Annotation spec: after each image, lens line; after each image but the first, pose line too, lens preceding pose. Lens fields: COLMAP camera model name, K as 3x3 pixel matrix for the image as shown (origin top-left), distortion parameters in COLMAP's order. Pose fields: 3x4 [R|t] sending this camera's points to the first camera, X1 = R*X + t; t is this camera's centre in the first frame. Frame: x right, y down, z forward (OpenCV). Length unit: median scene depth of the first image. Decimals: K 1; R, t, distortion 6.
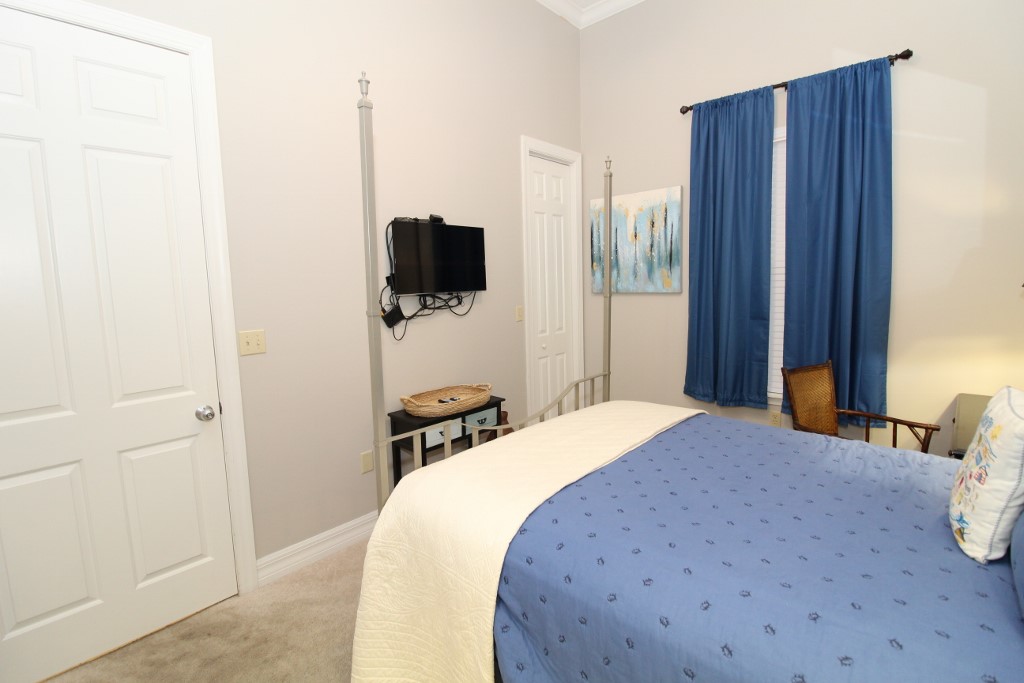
lens RADIAL K [[472.4, 0, 505.7], [0, 472.4, 344.1], [0, 0, 1]] dist [-0.021452, -0.001355]
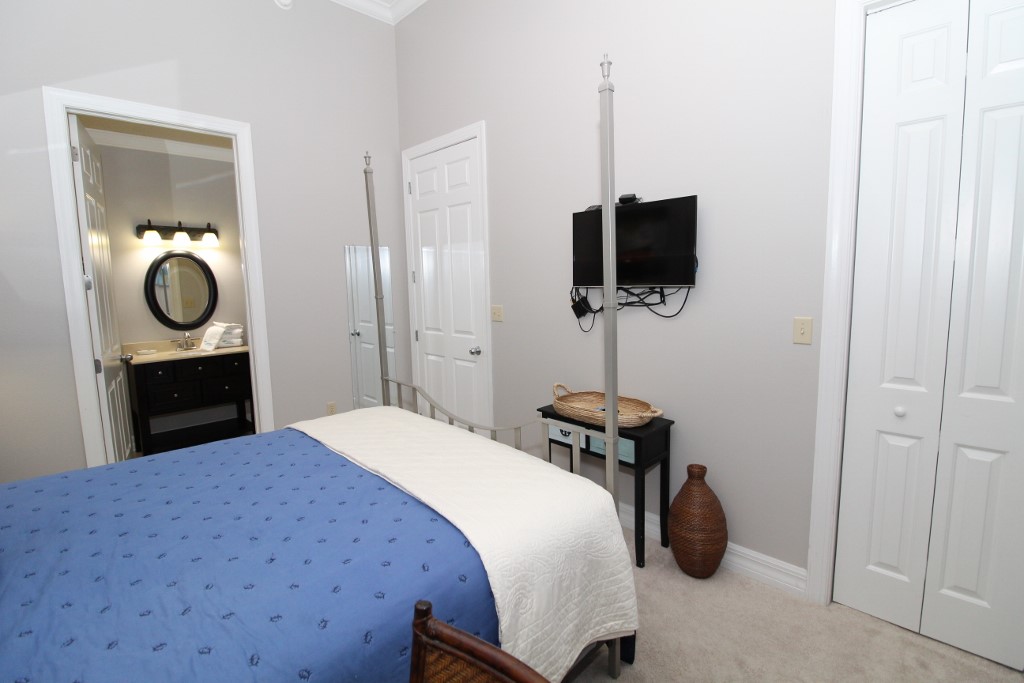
lens RADIAL K [[472.4, 0, 506.5], [0, 472.4, 333.4], [0, 0, 1]] dist [-0.021452, -0.001355]
pose [[-0.050036, 0.140281, -0.988847, 0.713149], [-0.115619, 0.982617, 0.145248, -0.122135], [0.992033, 0.121597, -0.032947, 0.816627]]
